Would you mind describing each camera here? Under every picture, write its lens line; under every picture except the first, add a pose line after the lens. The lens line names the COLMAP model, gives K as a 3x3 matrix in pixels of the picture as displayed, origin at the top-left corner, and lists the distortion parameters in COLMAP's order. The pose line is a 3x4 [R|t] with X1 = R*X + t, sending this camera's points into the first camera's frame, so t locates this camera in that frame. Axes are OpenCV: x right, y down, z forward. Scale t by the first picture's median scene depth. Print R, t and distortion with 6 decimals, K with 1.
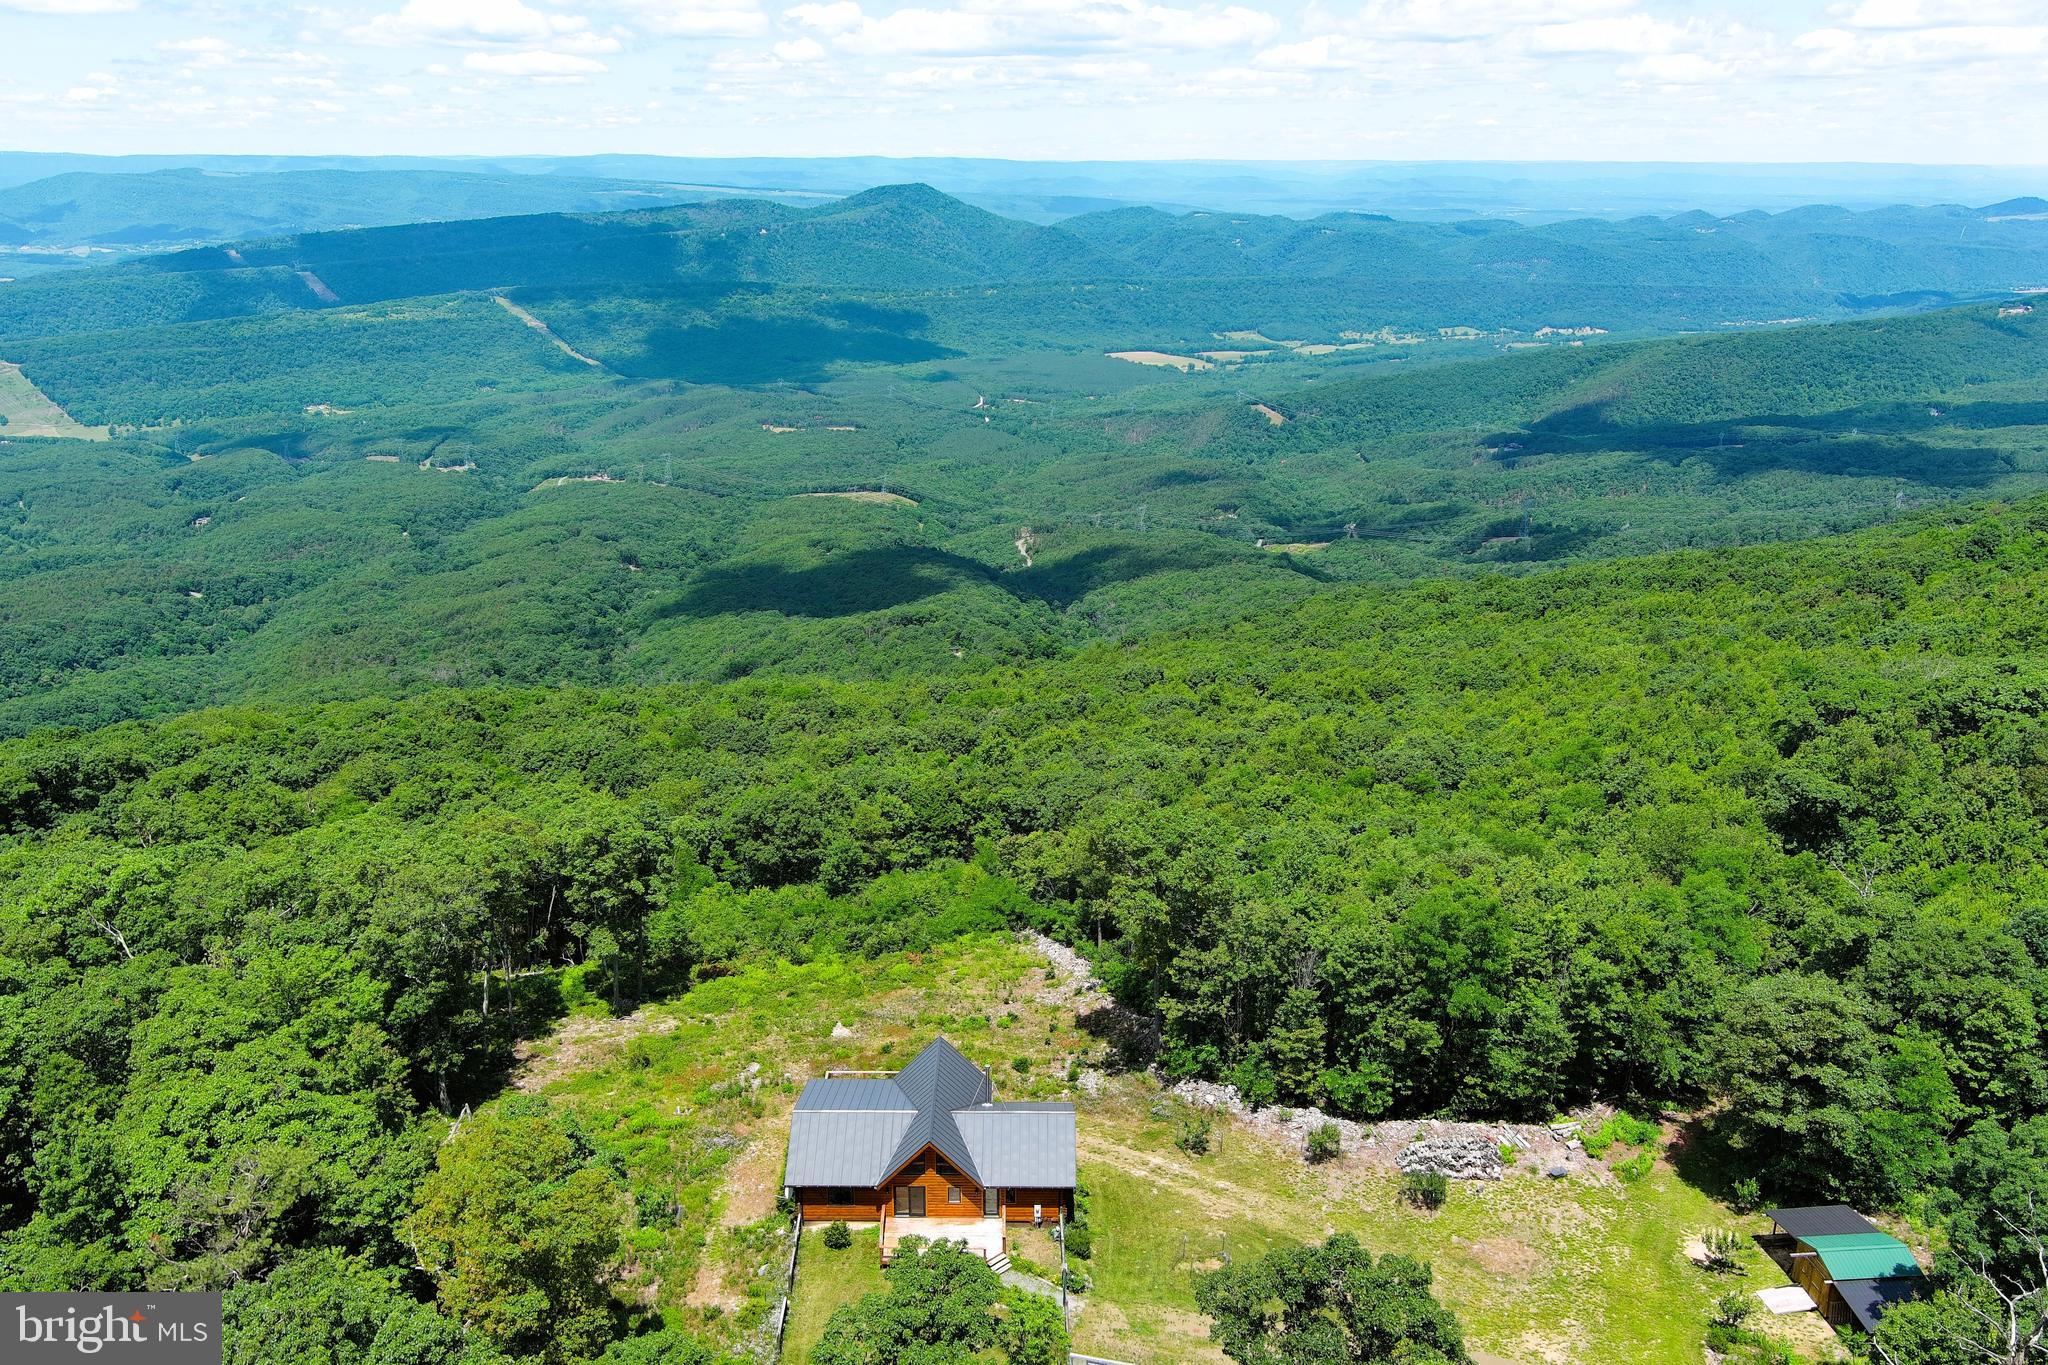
lens RADIAL K [[1582.9, 0, 1024.0], [0, 1582.9, 682.5], [0, 0, 1]] dist [0.034466, -0.041685]
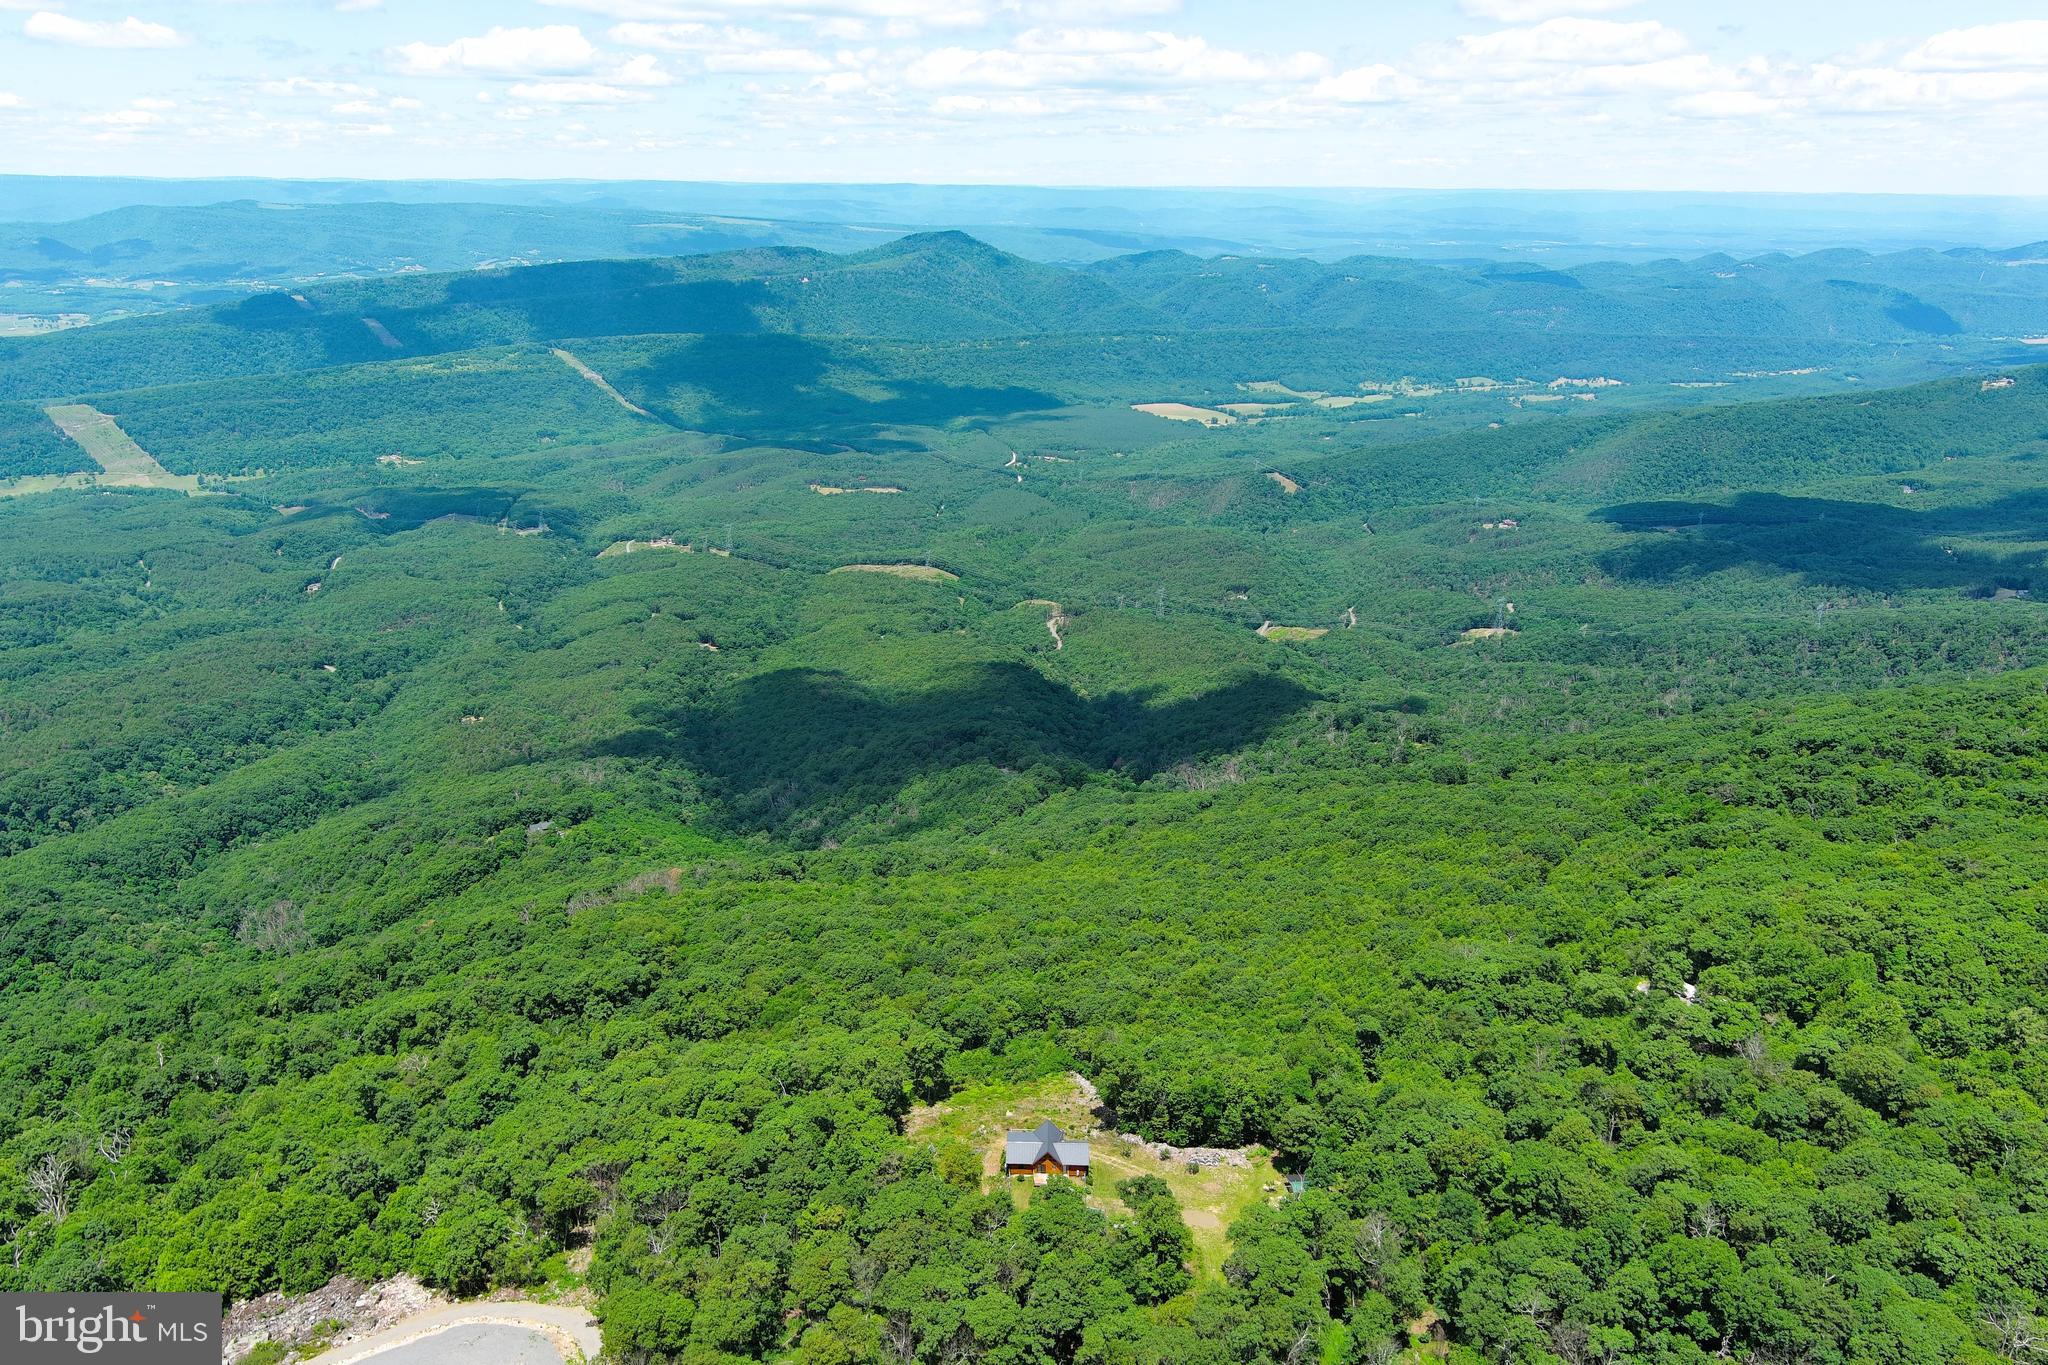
lens RADIAL K [[1582.9, 0, 1024.0], [0, 1582.9, 682.5], [0, 0, 1]] dist [0.034466, -0.041685]
pose [[0.999803, 0.011286, -0.016320, -0.040878], [-0.011482, 0.999863, -0.011954, -0.439426], [0.016183, 0.012139, 0.999795, -1.571073]]
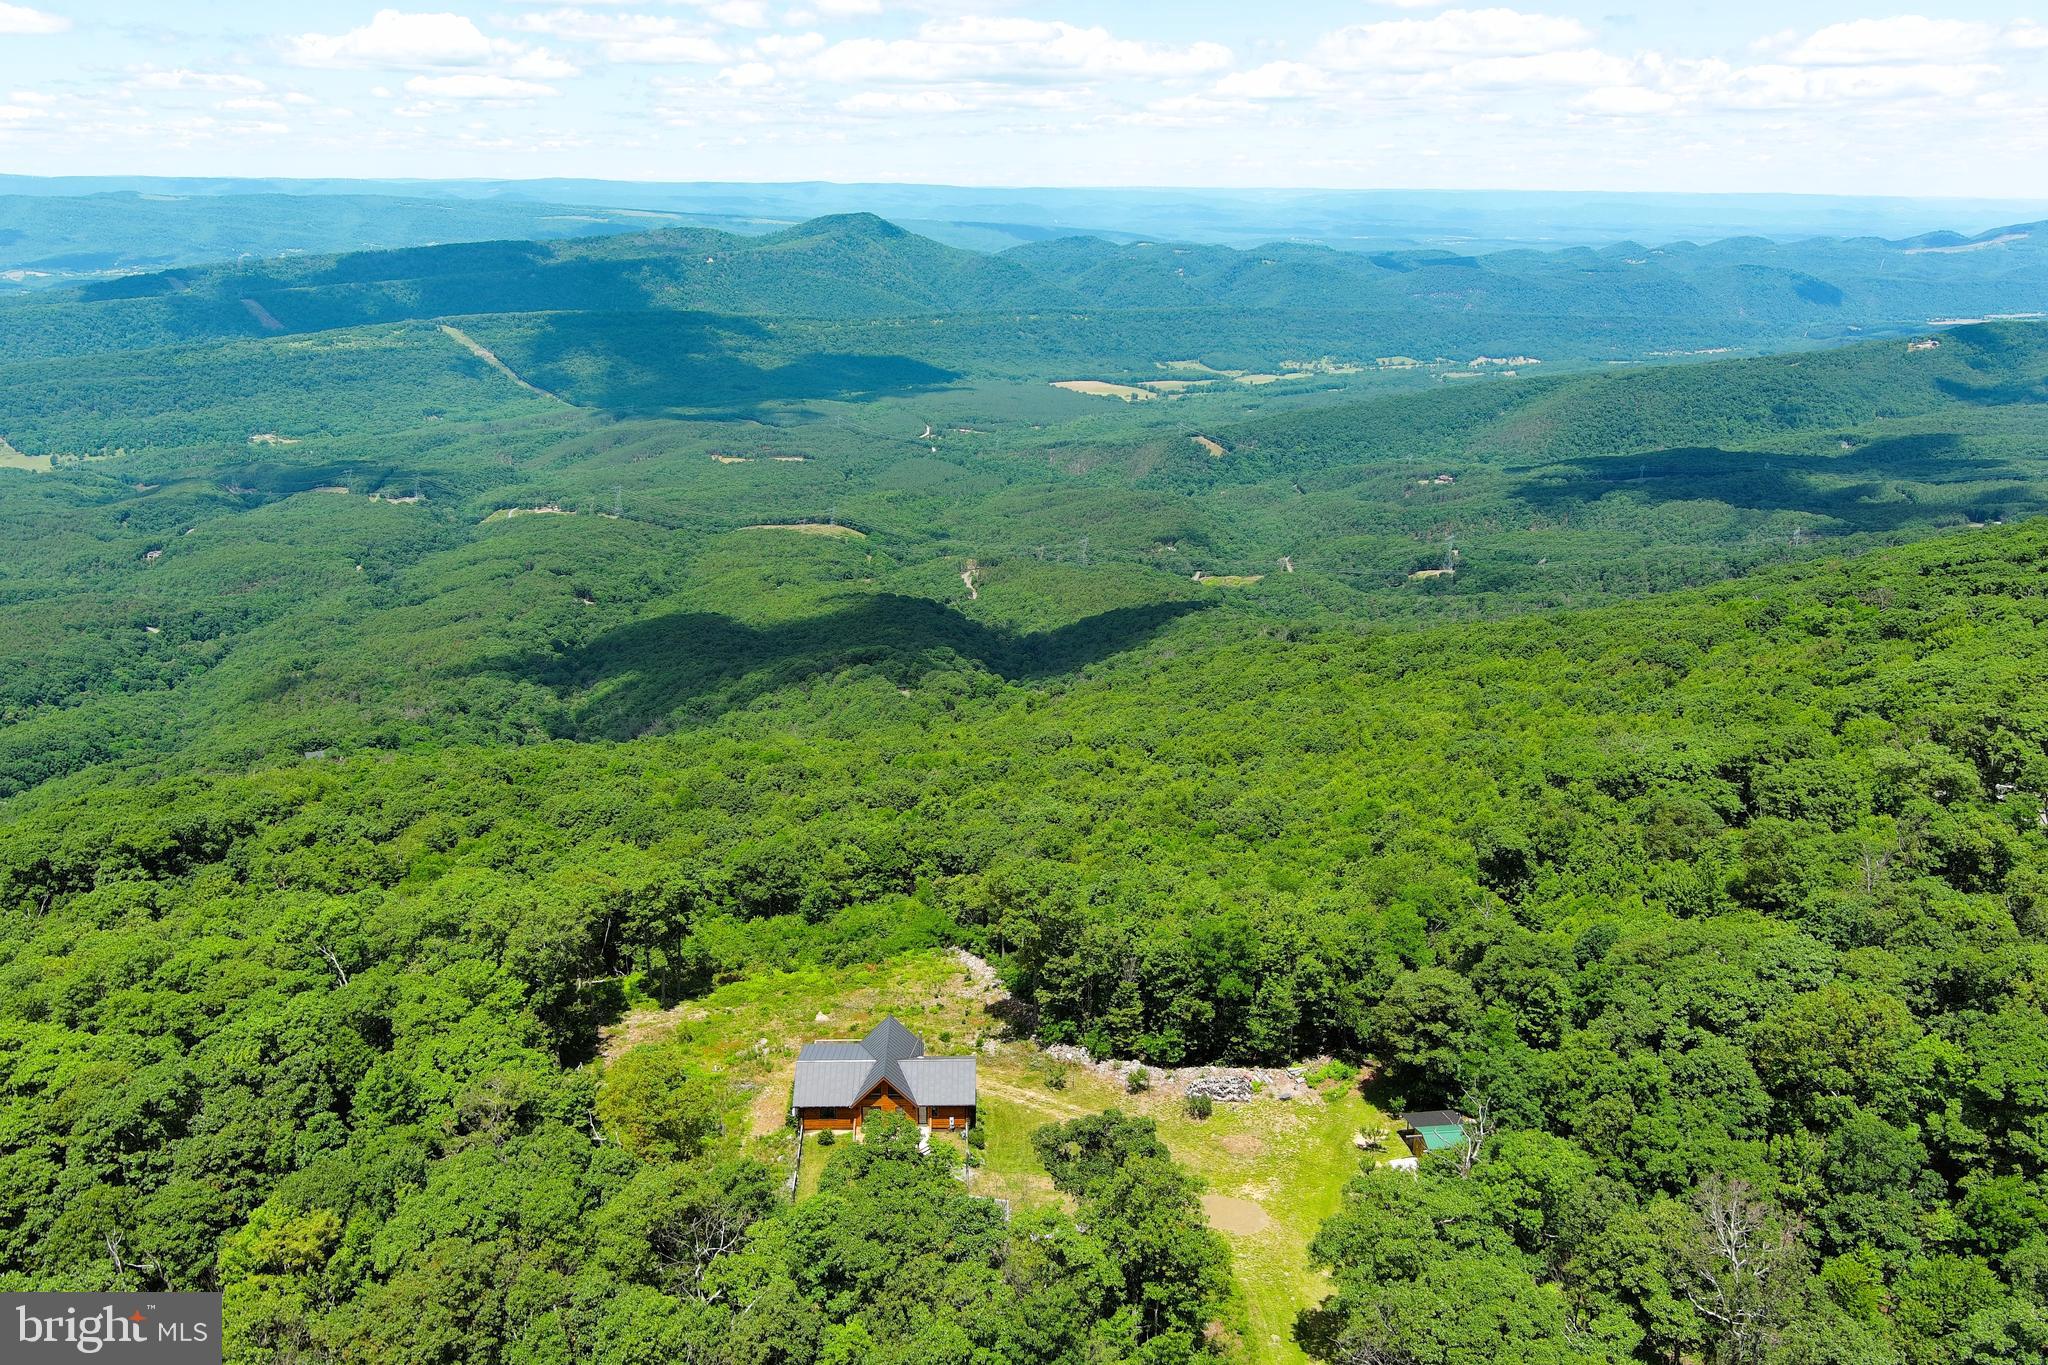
lens RADIAL K [[1582.9, 0, 1024.0], [0, 1582.9, 682.5], [0, 0, 1]] dist [0.034466, -0.041685]
pose [[0.999457, -0.004555, 0.032628, 0.019511], [0.005022, 0.999886, -0.014224, -0.053258], [-0.032559, 0.014380, 0.999366, -0.378642]]
